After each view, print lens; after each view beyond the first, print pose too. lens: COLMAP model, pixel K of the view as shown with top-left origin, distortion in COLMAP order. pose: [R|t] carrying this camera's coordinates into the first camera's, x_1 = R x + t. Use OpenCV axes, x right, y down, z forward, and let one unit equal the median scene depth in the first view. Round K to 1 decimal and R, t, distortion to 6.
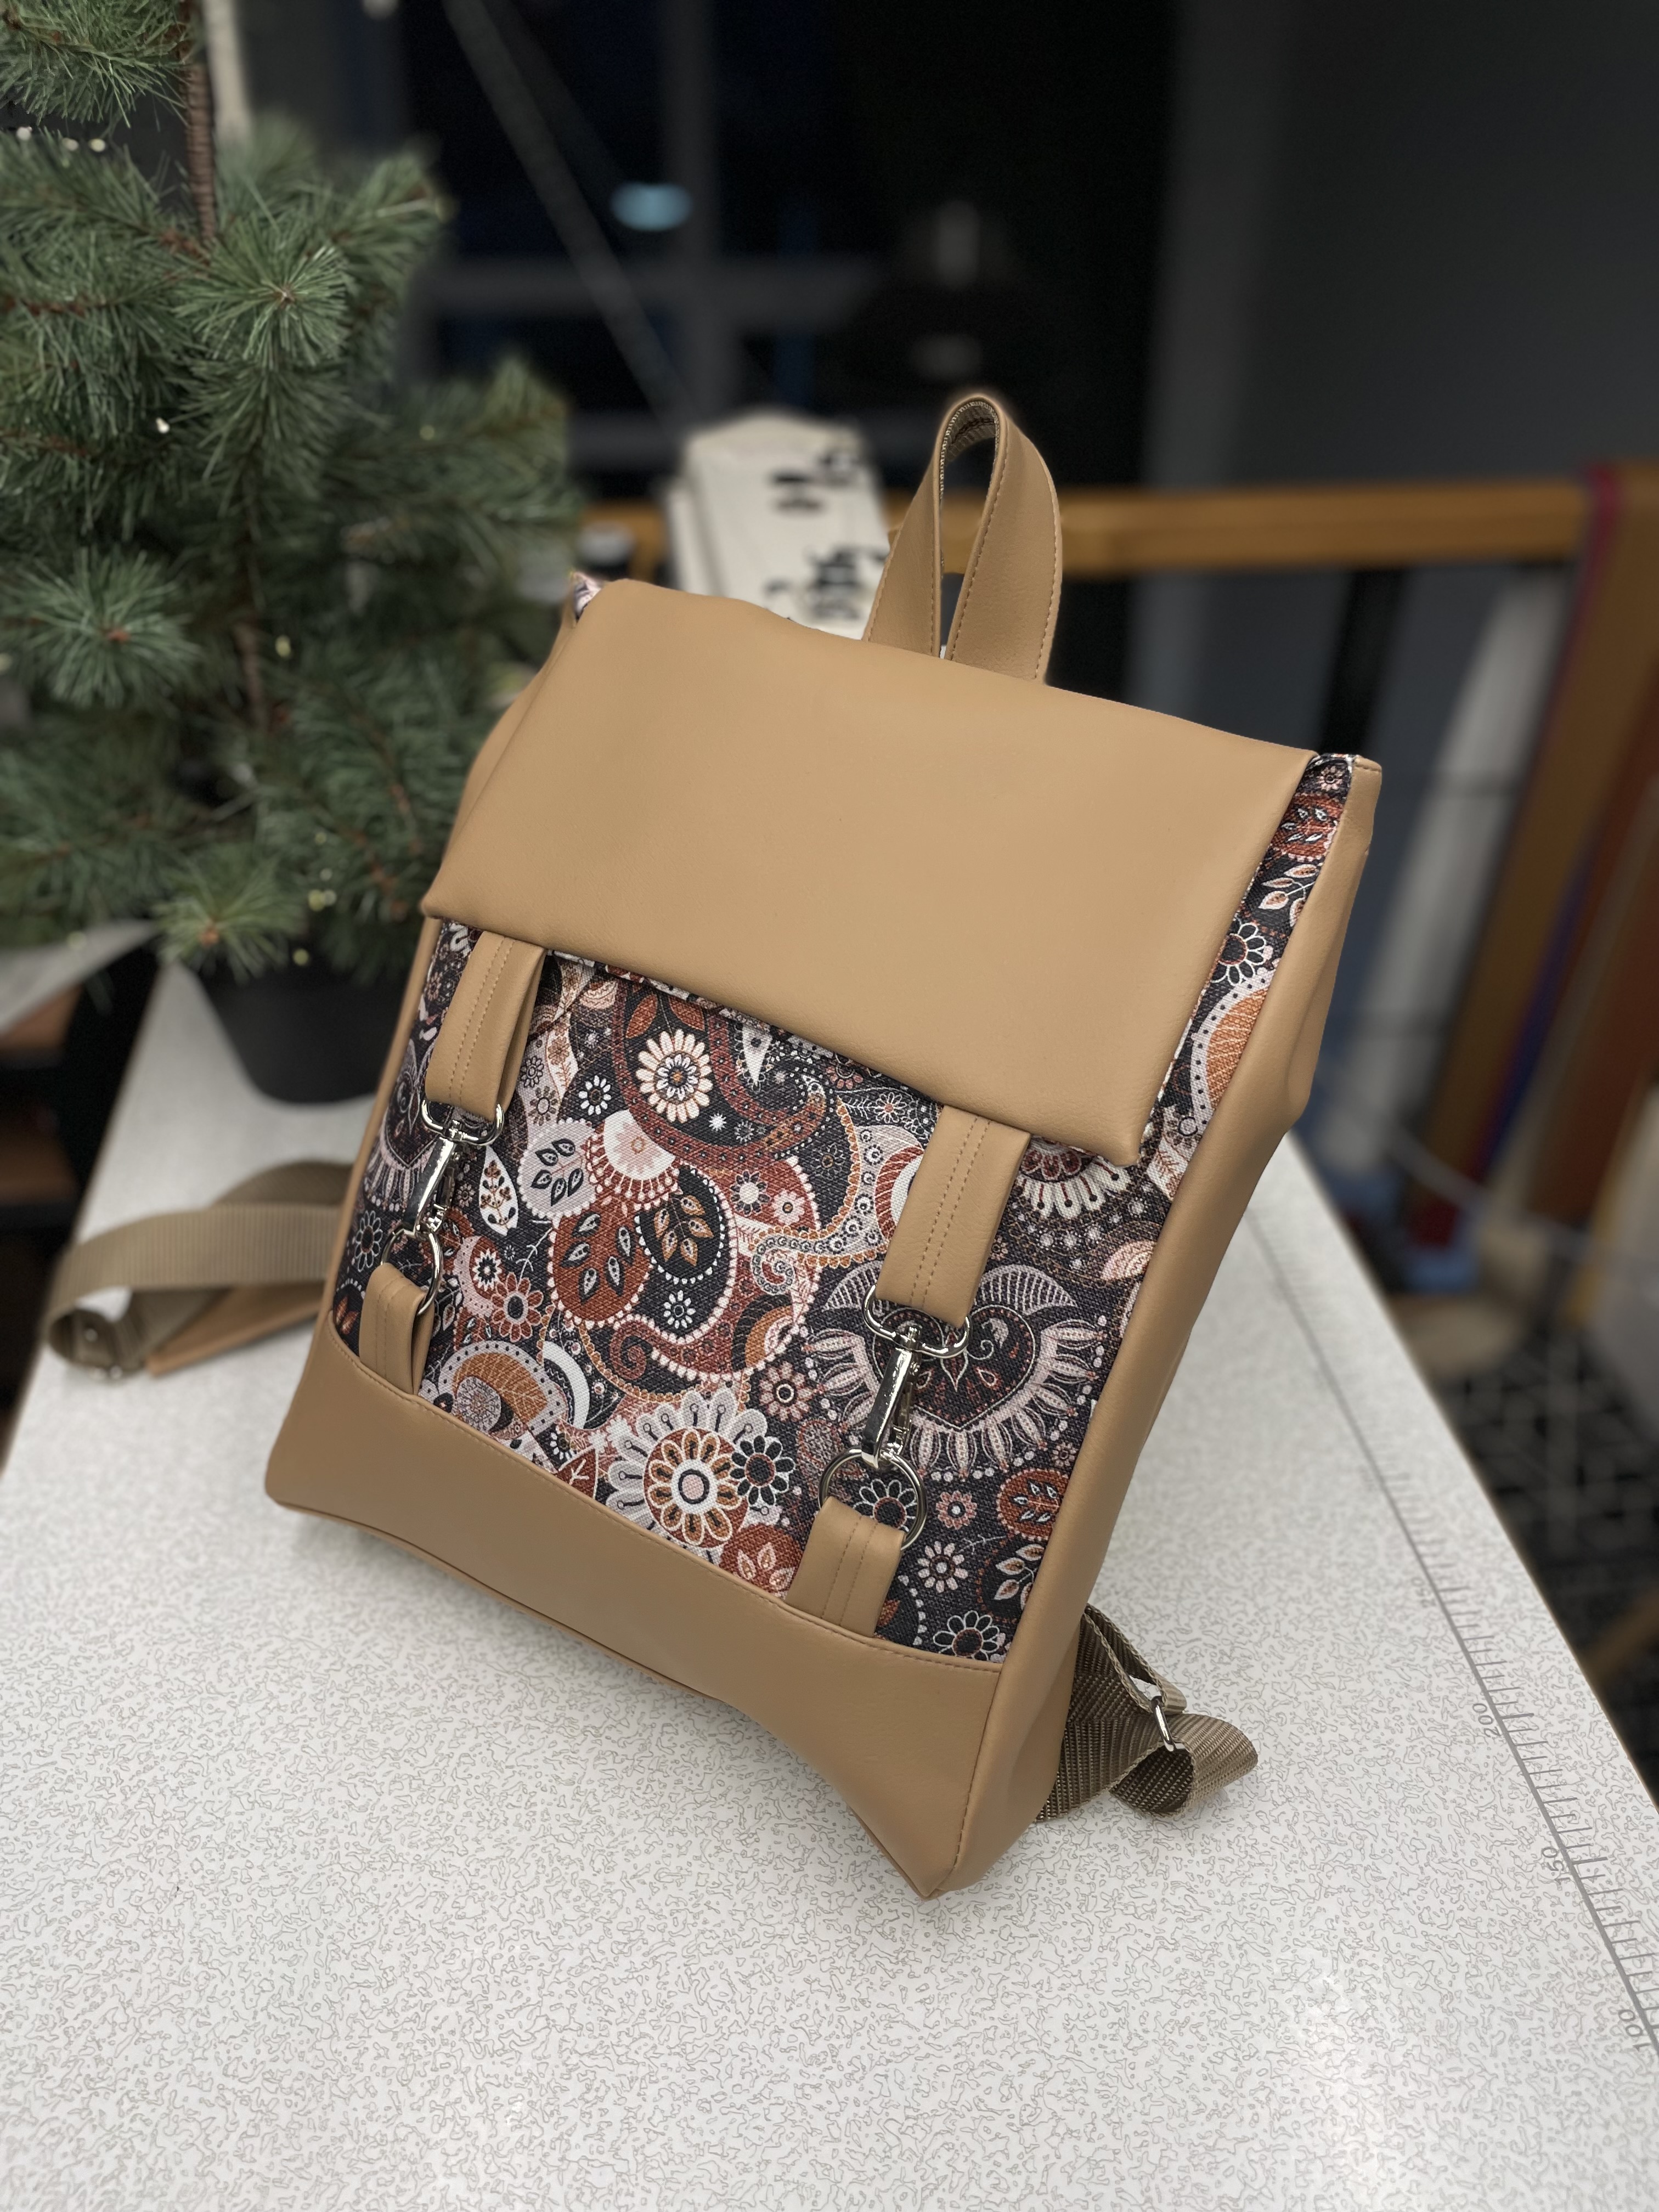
lens RADIAL K [[1729.2, 0, 843.7], [0, 1729.2, 1102.2], [0, 0, 1]] dist [0.064687, -0.116959]
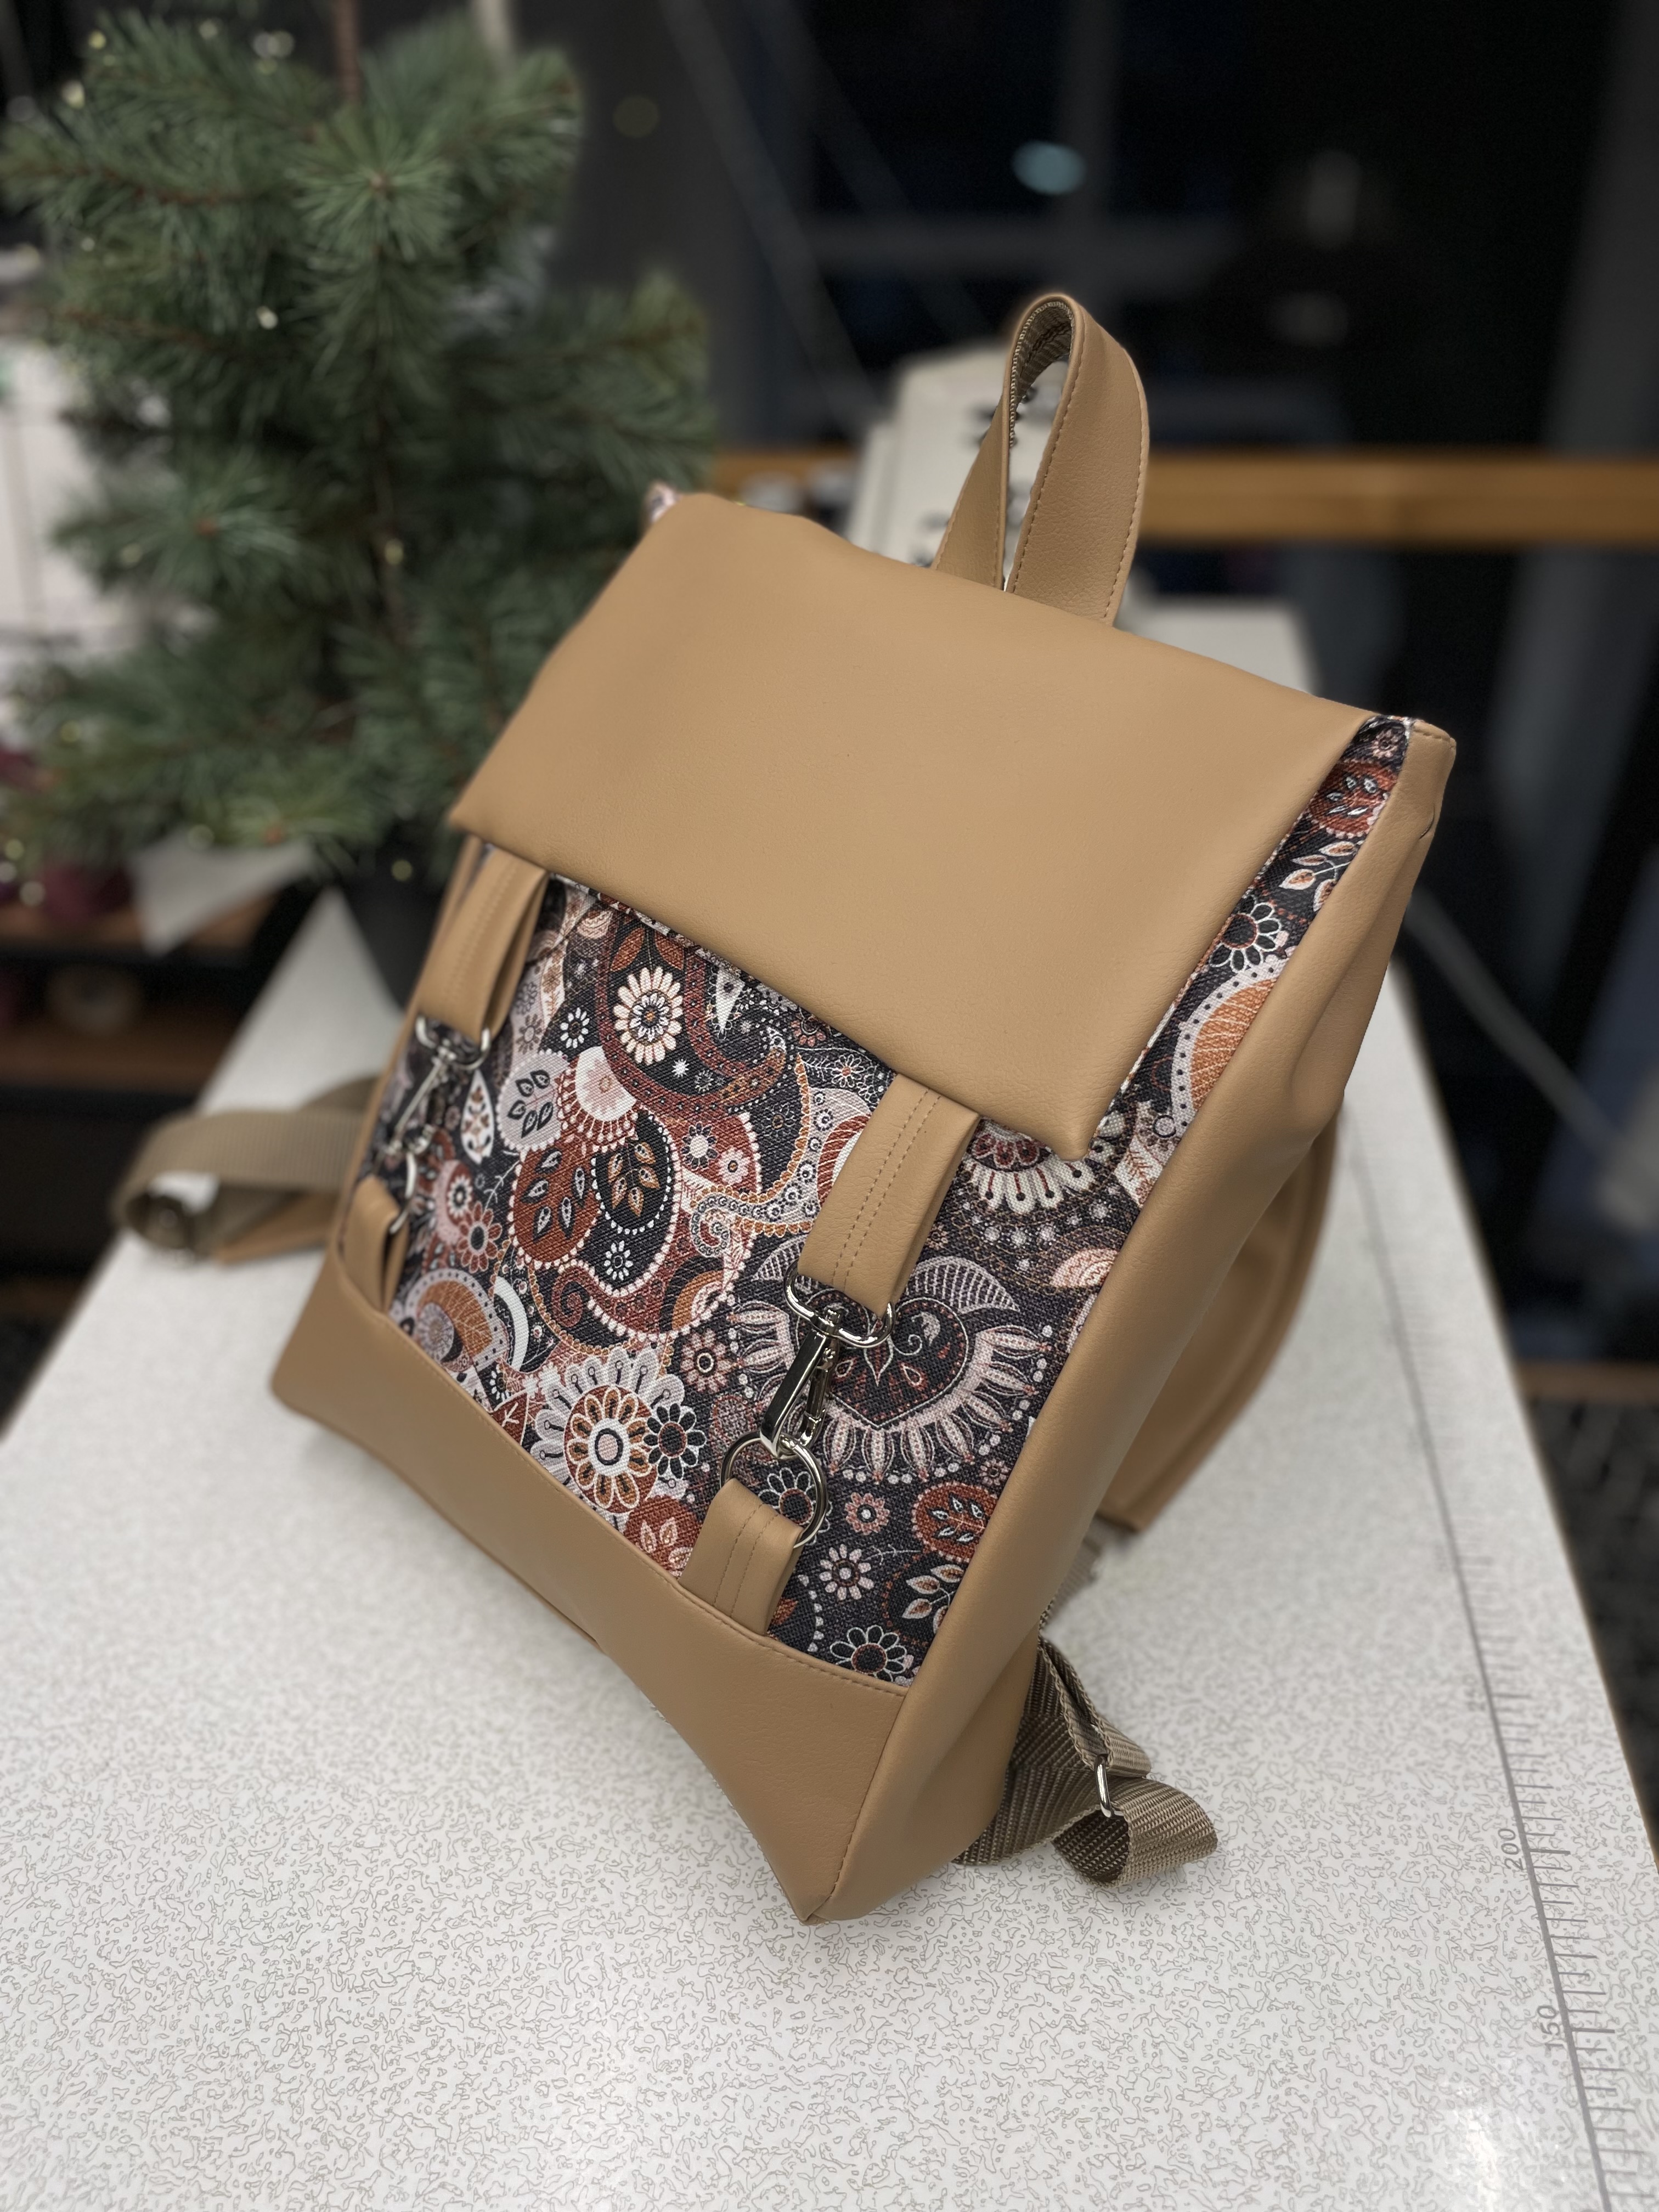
lens RADIAL K [[1729.2, 0, 824.6], [0, 1729.2, 1115.1], [0, 0, 1]] dist [0.064687, -0.116959]
pose [[0.974625, 0.111219, -0.194257, 0.179648], [-0.107331, 0.993757, 0.030458, -0.000070], [0.196432, -0.008835, 0.980478, 0.090065]]
